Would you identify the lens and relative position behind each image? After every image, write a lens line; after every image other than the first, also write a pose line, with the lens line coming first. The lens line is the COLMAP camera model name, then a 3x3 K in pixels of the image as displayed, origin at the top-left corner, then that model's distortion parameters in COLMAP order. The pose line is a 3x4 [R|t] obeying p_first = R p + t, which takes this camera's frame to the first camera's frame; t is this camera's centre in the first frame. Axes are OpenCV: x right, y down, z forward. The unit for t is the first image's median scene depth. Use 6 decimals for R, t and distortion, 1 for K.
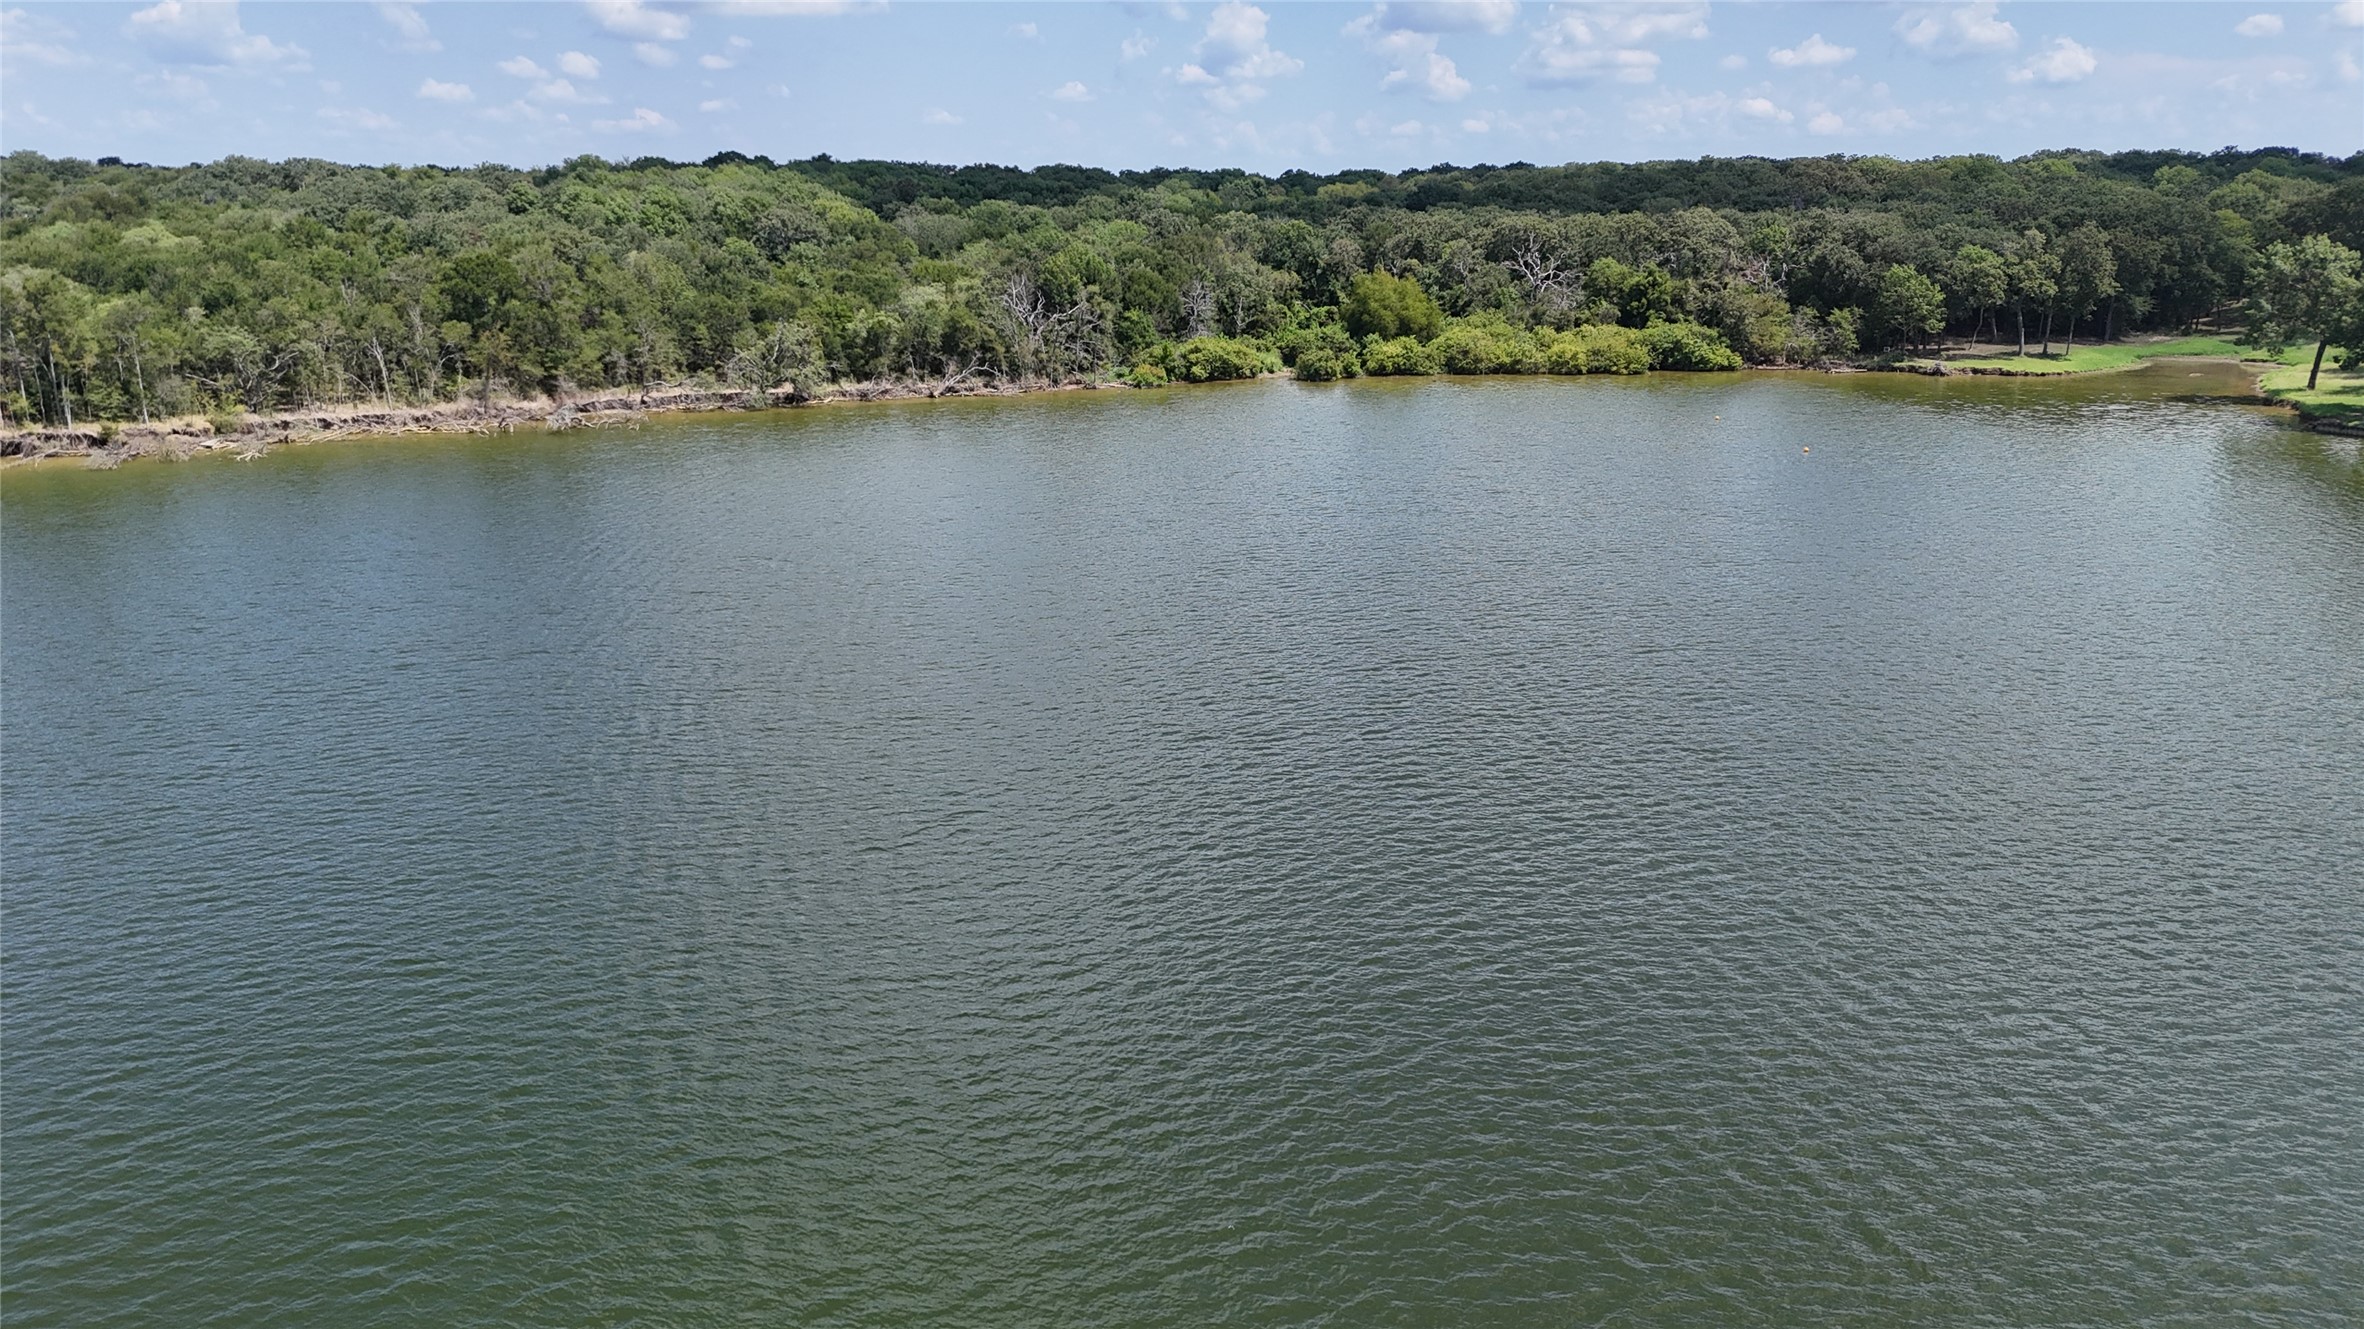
lens RADIAL K [[1742.2, 0, 1181.1], [0, 1742.2, 667.8], [0, 0, 1]] dist [0.076326, -0.076363]
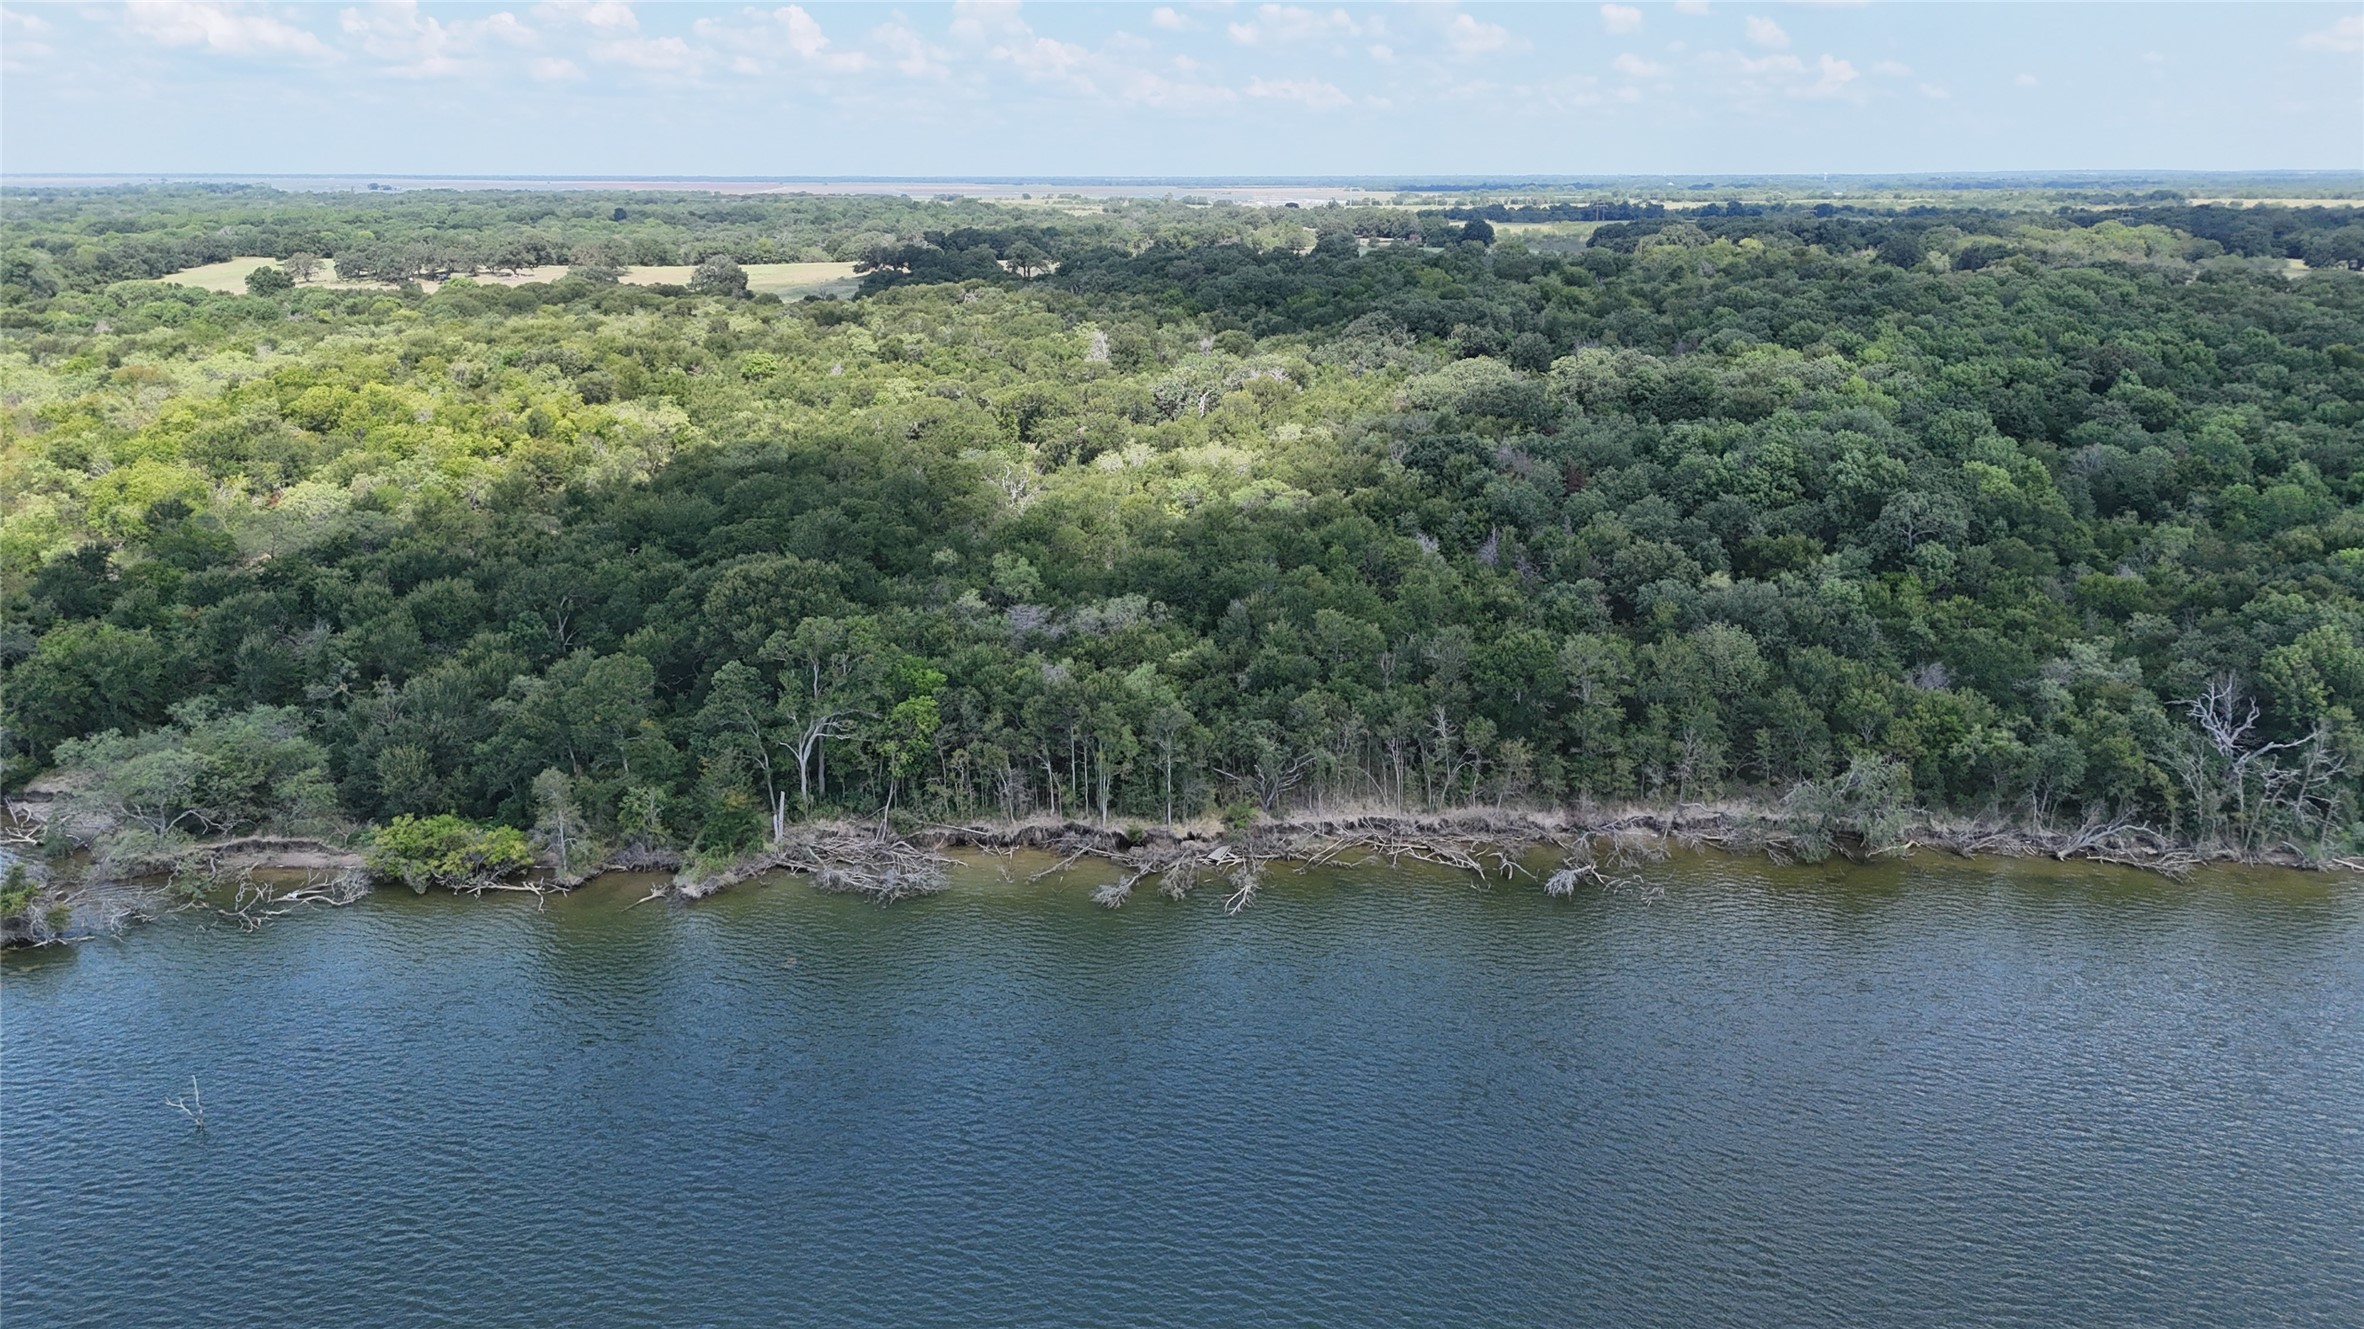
lens RADIAL K [[1742.2, 0, 1181.1], [0, 1742.2, 667.8], [0, 0, 1]] dist [0.076326, -0.076363]
pose [[0.807922, 0.161278, -0.566791, -0.024771], [-0.151961, 0.986310, 0.064040, -0.203034], [0.569360, 0.034391, 0.821369, 0.136266]]
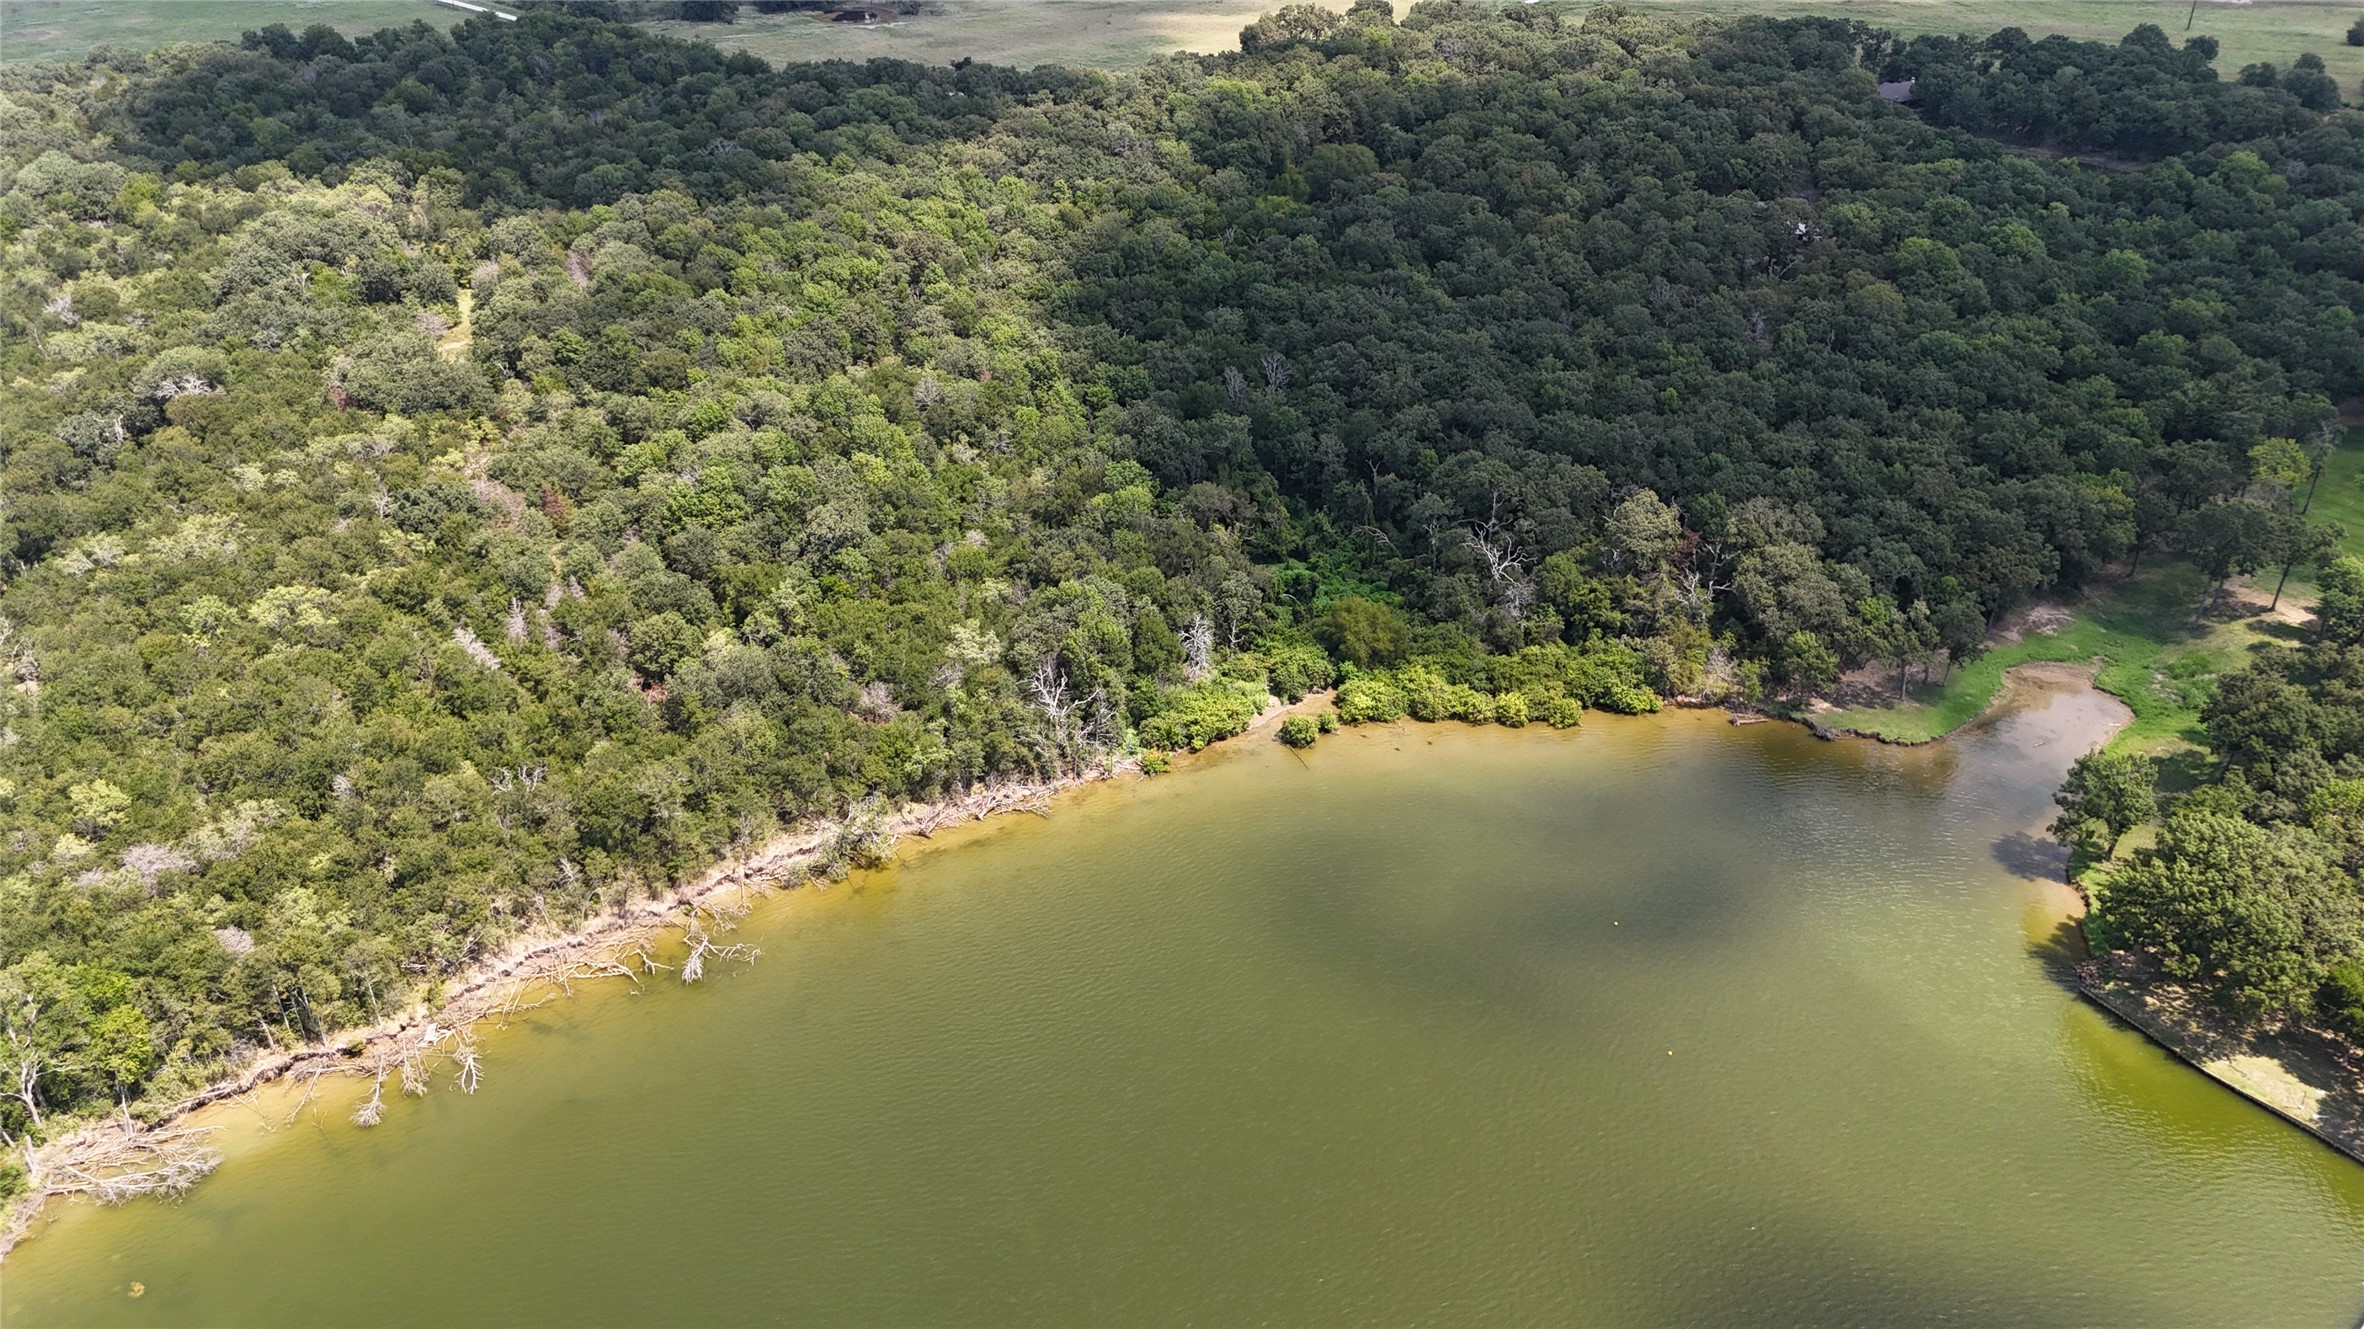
lens RADIAL K [[1733.9, 0, 1181.2], [0, 1733.9, 679.0], [0, 0, 1]] dist [0.071998, -0.064956]
pose [[0.999988, -0.004696, 0.001633, -0.003341], [0.004131, 0.967581, 0.252528, -0.490457], [-0.002766, -0.252519, 0.967588, -0.119396]]
